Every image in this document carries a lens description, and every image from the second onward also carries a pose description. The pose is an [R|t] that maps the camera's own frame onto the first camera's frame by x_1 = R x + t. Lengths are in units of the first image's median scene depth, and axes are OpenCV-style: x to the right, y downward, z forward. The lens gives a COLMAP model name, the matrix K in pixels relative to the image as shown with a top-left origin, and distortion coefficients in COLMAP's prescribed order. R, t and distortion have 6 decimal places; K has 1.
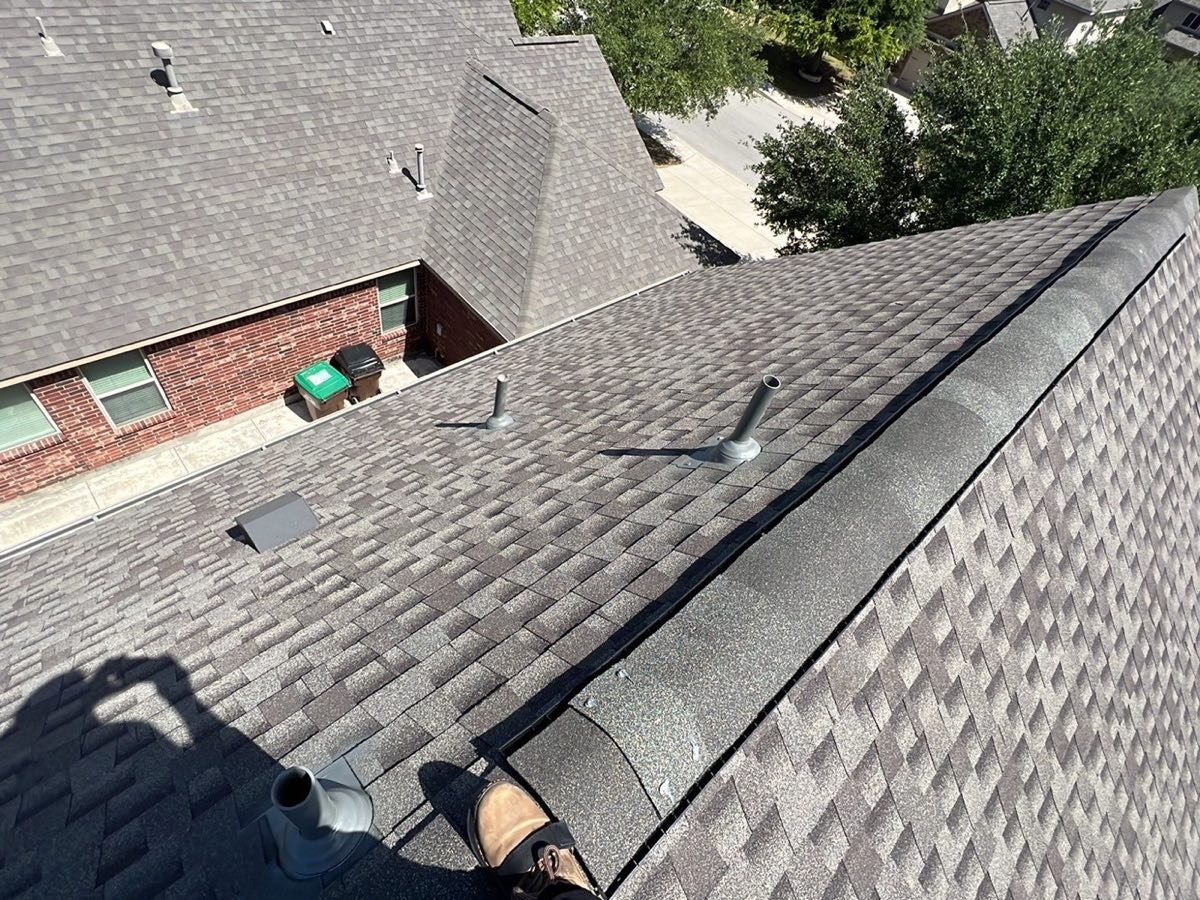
lens RADIAL K [[614.0, 0, 603.2], [0, 614.0, 454.4], [0, 0, 1]] dist [-0.005895, 0.001382]
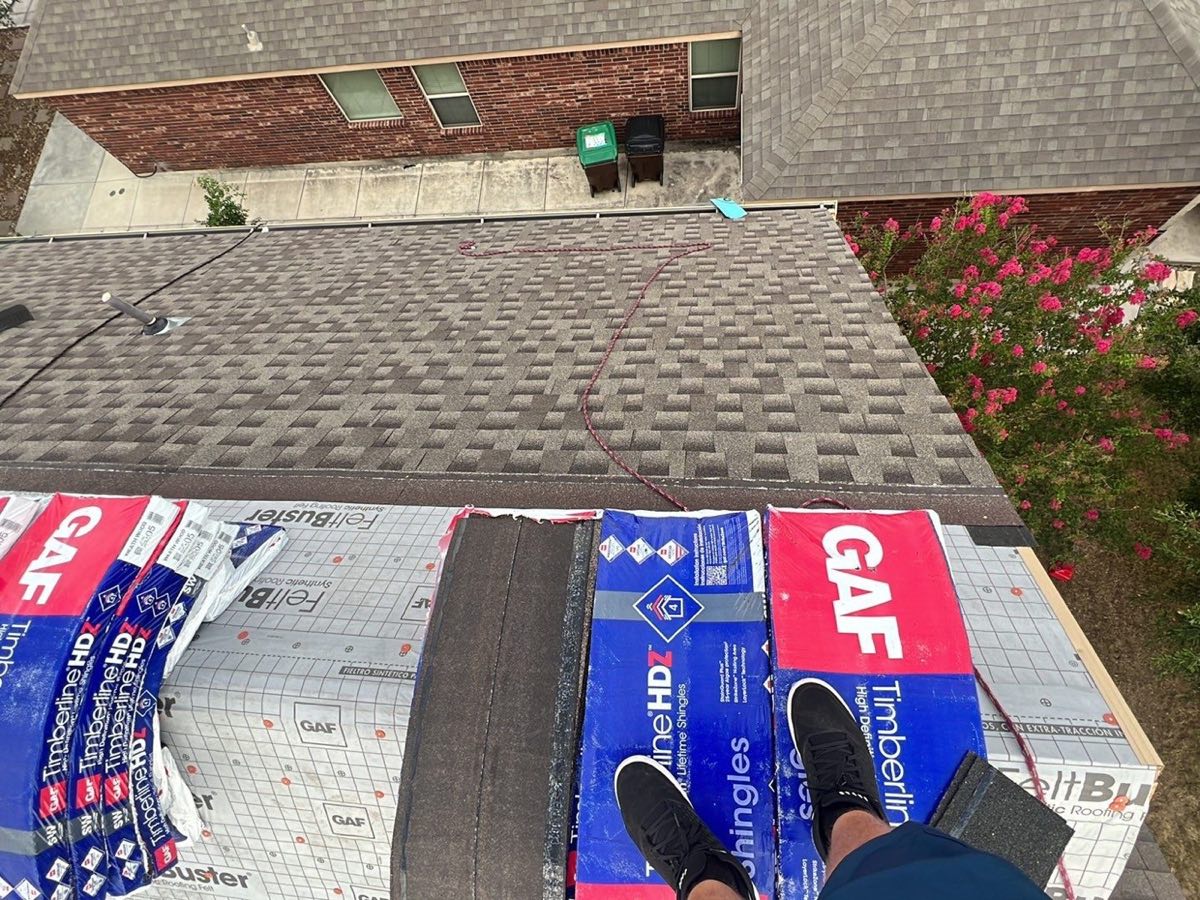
lens RADIAL K [[614.0, 0, 603.2], [0, 614.0, 454.4], [0, 0, 1]] dist [-0.005895, 0.001382]
pose [[0.646441, 0.598511, -0.473180, 0.346610], [-0.370127, 0.788326, 0.491475, -0.247407], [0.667173, -0.142573, 0.731131, 0.260453]]
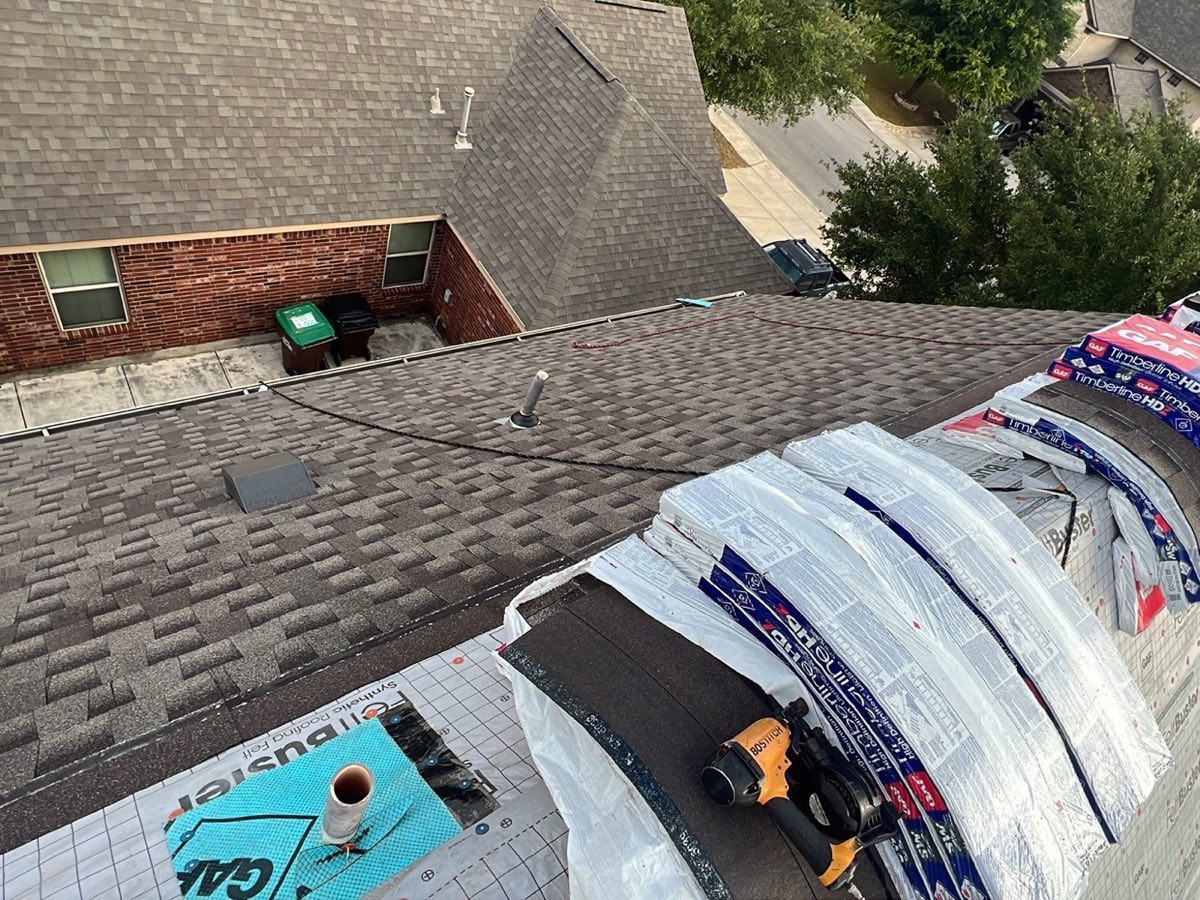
lens RADIAL K [[701.1, 0, 602.1], [0, 701.1, 458.5], [0, 0, 1]] dist [-0.004564, 0.000297]
pose [[0.978812, 0.204258, 0.014333, -0.020866], [-0.203964, 0.978781, -0.019645, -0.000518], [-0.018042, 0.016306, 0.999704, -0.008194]]
